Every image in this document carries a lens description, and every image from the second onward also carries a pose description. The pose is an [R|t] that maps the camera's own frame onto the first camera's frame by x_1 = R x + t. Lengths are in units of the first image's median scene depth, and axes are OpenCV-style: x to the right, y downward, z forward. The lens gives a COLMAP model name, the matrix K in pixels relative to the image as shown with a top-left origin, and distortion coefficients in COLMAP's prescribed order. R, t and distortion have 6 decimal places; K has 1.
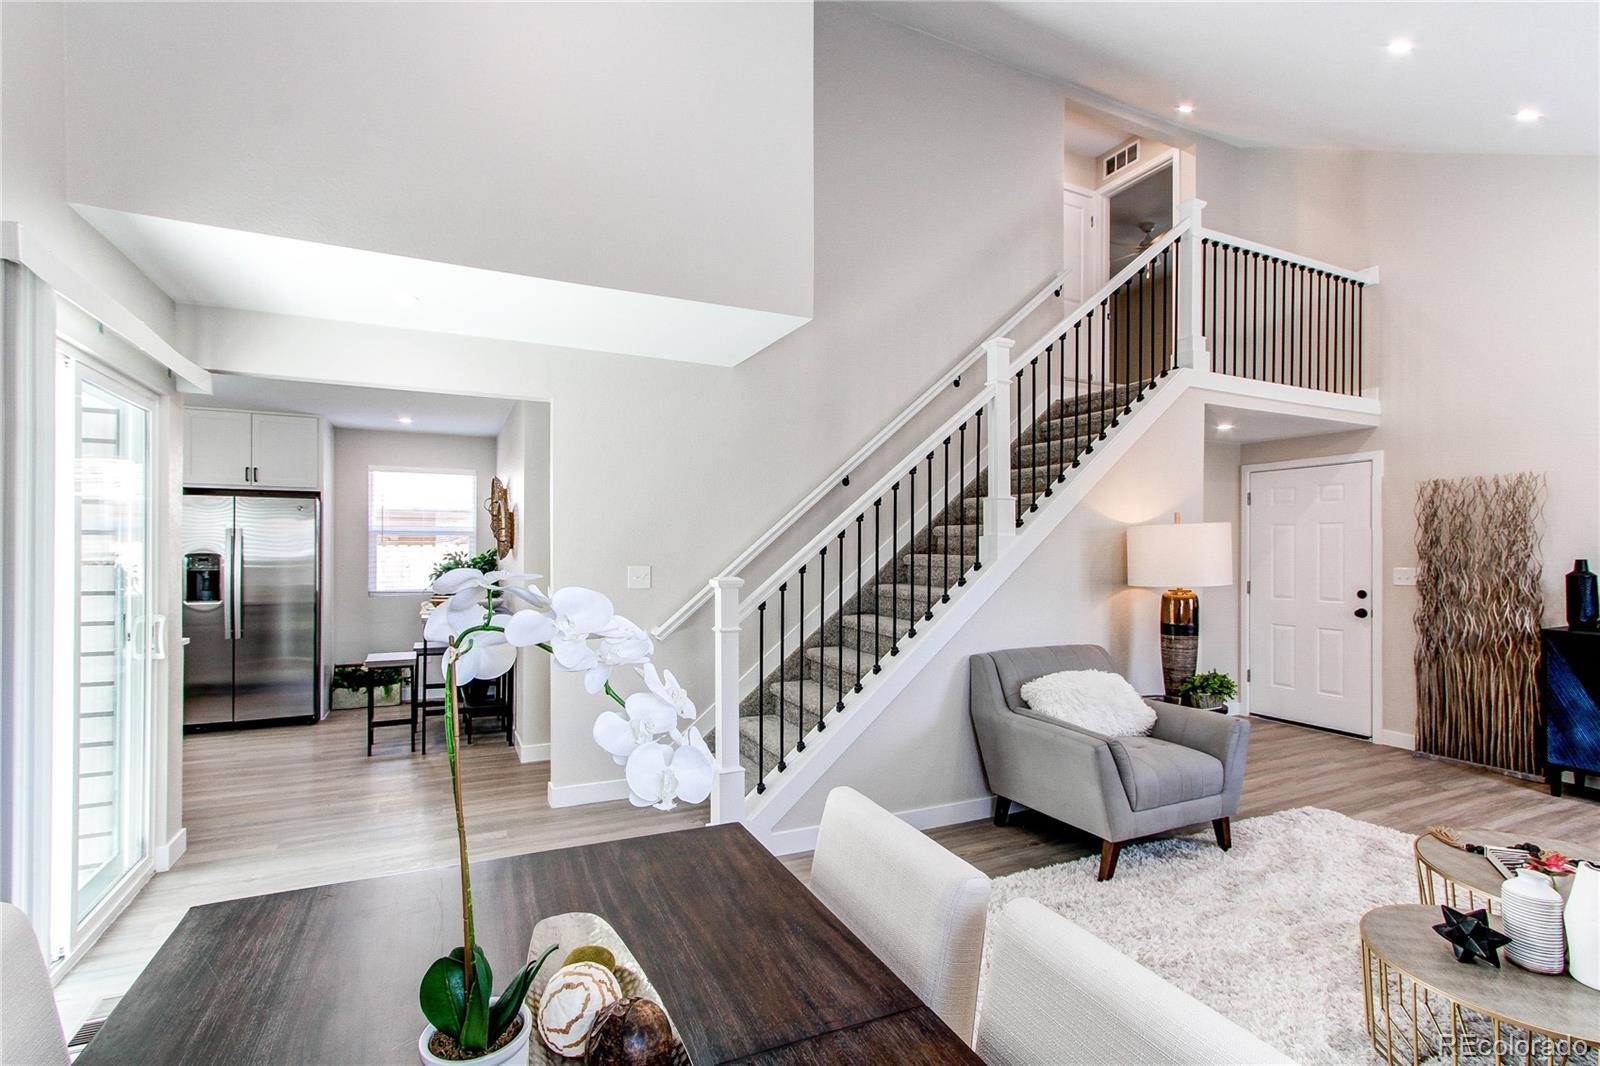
lens RADIAL K [[743.2, 0, 797.8], [0, 743.2, 549.2], [0, 0, 1]] dist [0.001236, 0.001231]
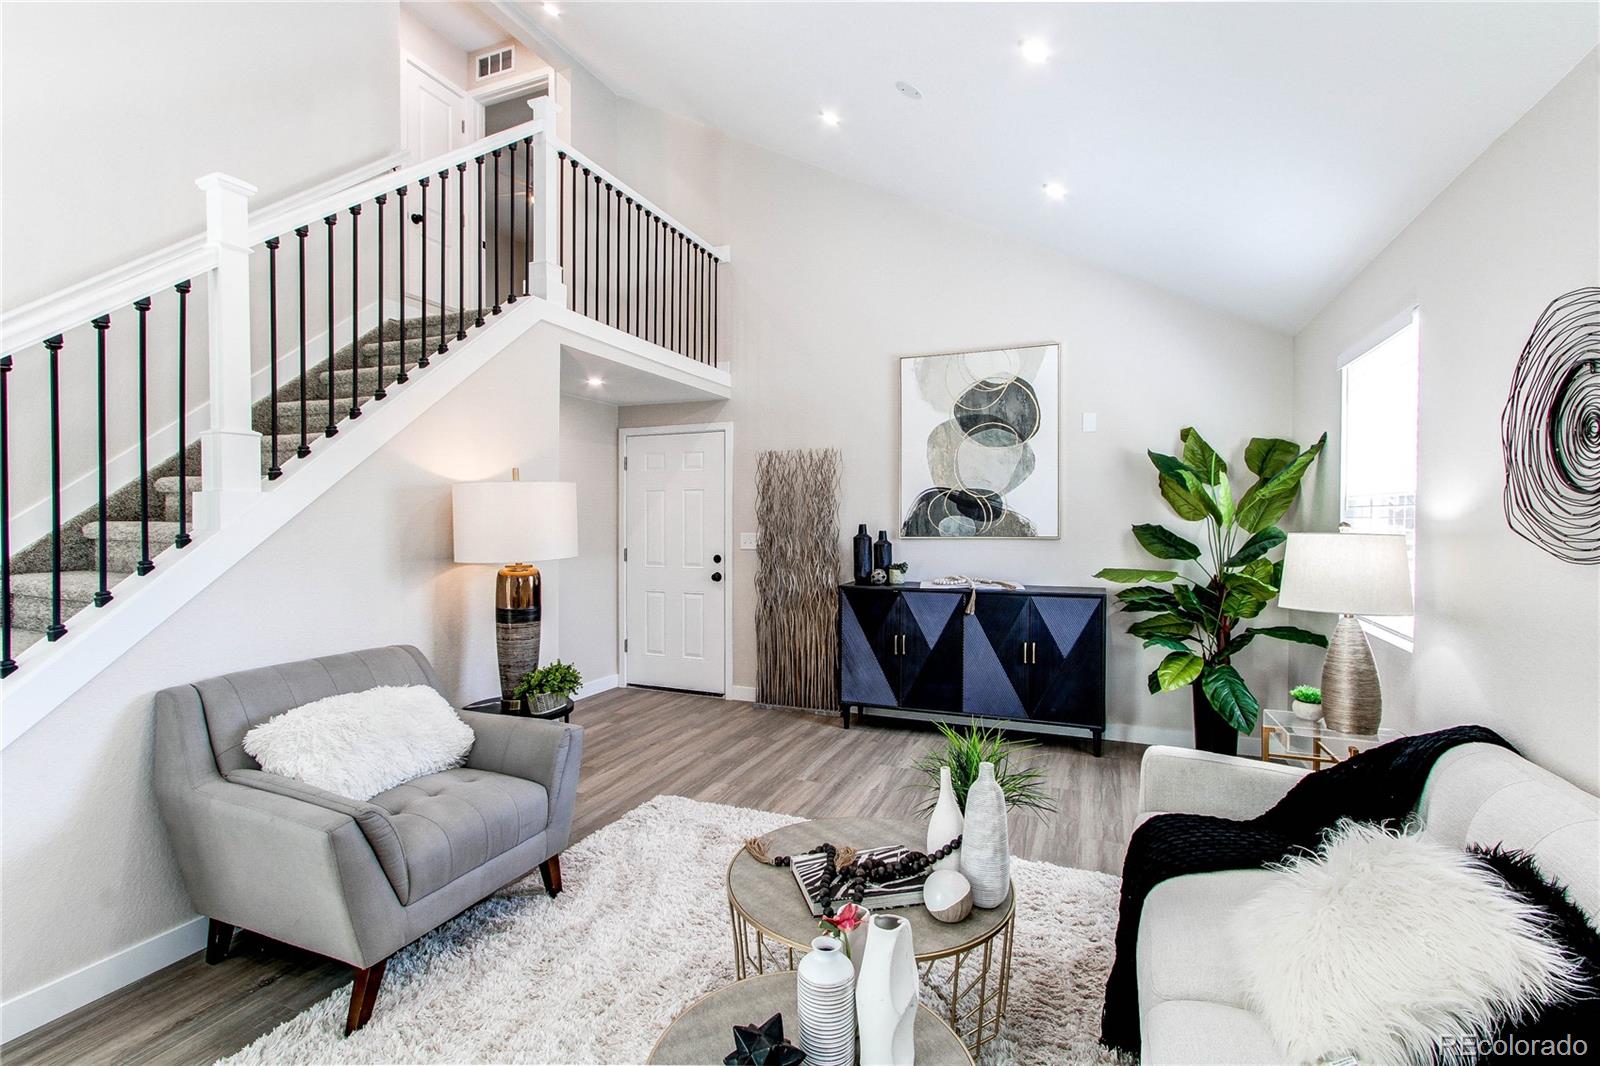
lens RADIAL K [[737.2, 0, 800.0], [0, 737.2, 533.0], [0, 0, 1]] dist [0.000564, 0.000539]
pose [[0.744528, -0.013882, 0.667447, 0.205549], [-0.000865, 0.999763, 0.021759, 0.002512], [-0.667590, -0.016778, 0.744340, 0.204428]]
